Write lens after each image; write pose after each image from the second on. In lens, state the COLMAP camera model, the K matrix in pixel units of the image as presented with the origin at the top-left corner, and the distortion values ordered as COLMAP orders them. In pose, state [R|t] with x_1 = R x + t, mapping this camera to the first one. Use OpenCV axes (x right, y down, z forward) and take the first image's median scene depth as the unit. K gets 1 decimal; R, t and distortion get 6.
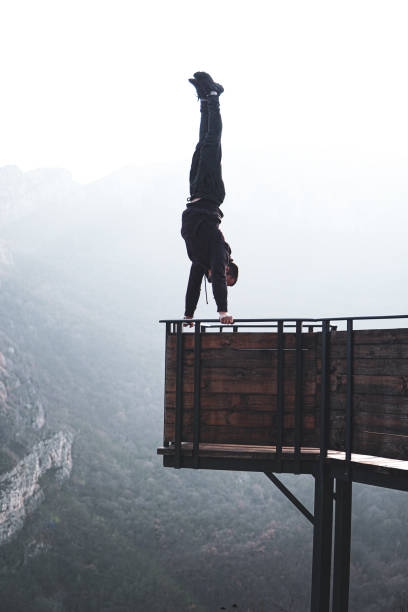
lens RADIAL K [[808.7, 0, 204.0], [0, 808.7, 306.0], [0, 0, 1]] dist [-0.202890, -0.008667]
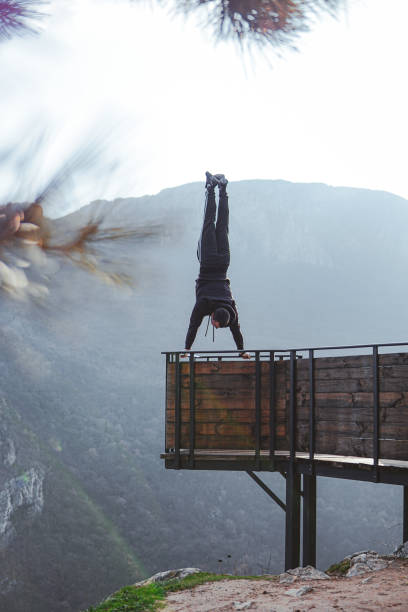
lens RADIAL K [[808.7, 0, 204.0], [0, 808.7, 306.0], [0, 0, 1]] dist [-0.202890, -0.008667]
pose [[0.999311, -0.005479, 0.036716, -0.035332], [0.007084, 0.999019, -0.043722, 0.001559], [-0.036440, 0.043952, 0.998369, -0.267077]]
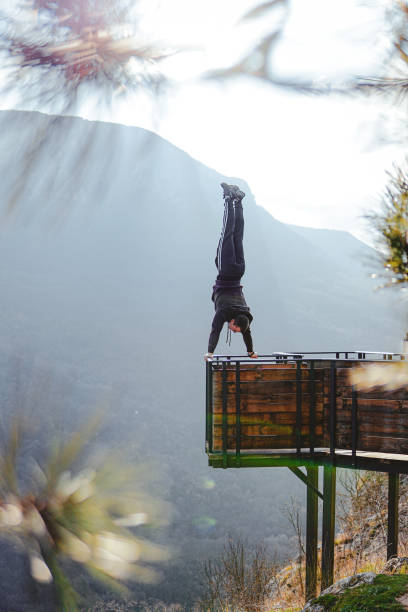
lens RADIAL K [[808.7, 0, 204.0], [0, 808.7, 306.0], [0, 0, 1]] dist [-0.202890, -0.008667]
pose [[0.941016, -0.010335, 0.338204, -0.529690], [-0.003190, 0.999218, 0.039410, -0.130608], [-0.338347, -0.038164, 0.940247, -0.271456]]
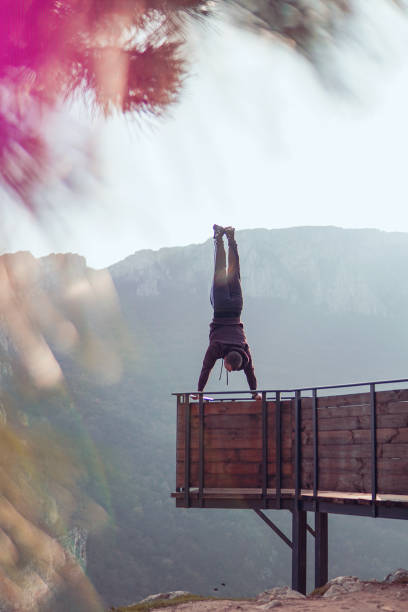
lens RADIAL K [[839.4, 0, 204.0], [0, 839.4, 306.0], [0, 0, 1]] dist [-0.194766, -0.028023]
pose [[0.999661, -0.014332, -0.021746, 0.028157], [0.011934, 0.994225, -0.106651, 0.022698], [0.023149, 0.106355, 0.994059, -0.356640]]
